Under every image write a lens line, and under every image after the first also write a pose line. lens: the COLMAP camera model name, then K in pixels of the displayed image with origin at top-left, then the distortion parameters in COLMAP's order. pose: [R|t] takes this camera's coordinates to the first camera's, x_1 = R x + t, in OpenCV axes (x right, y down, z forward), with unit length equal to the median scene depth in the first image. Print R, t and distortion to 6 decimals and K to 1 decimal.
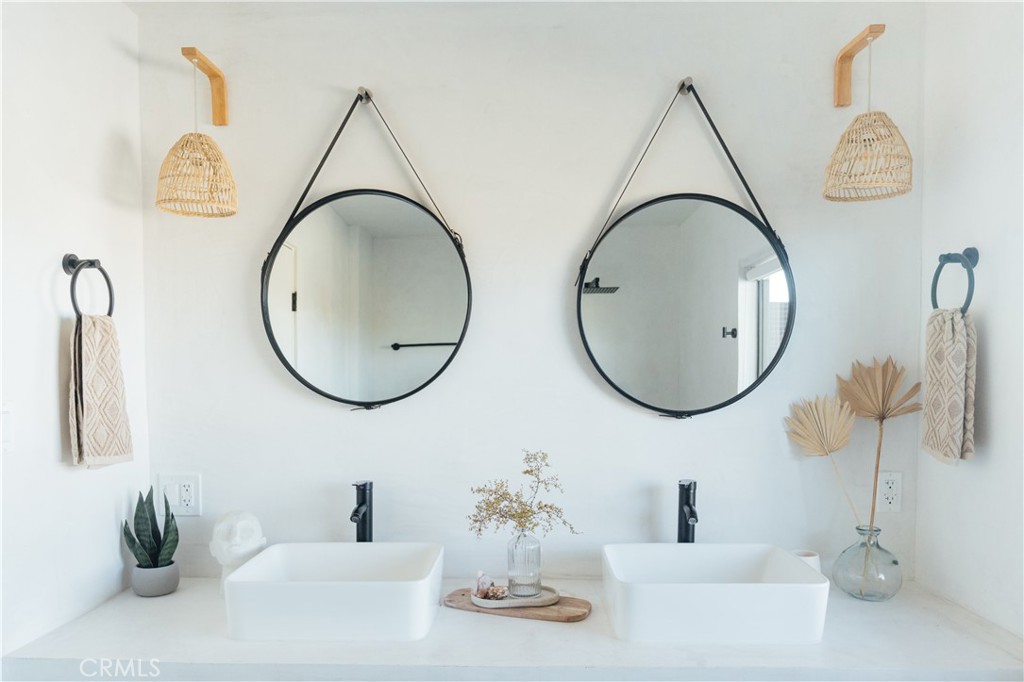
lens RADIAL K [[730.7, 0, 504.8], [0, 730.7, 389.1], [0, 0, 1]] dist [-0.000843, 0.002328]
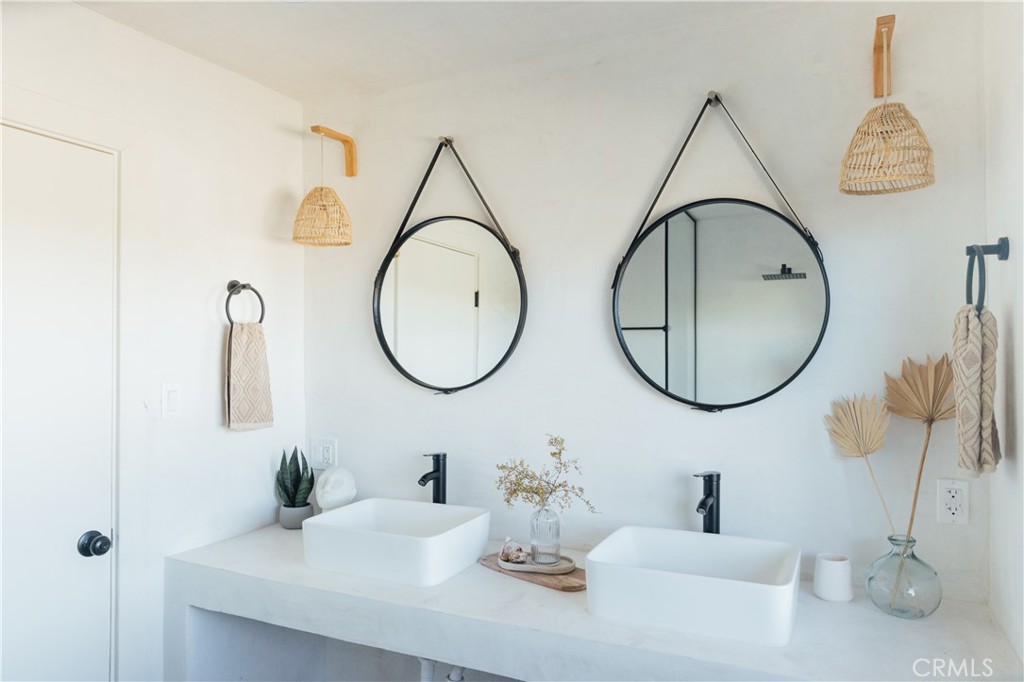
lens RADIAL K [[670.0, 0, 510.9], [0, 670.0, 337.0], [0, 0, 1]] dist [-0.004899, 0.003026]
pose [[0.922430, -0.001830, -0.386159, 0.376357], [-0.014935, 0.999072, -0.040408, -0.026161], [0.385875, 0.043041, 0.921547, 0.002606]]
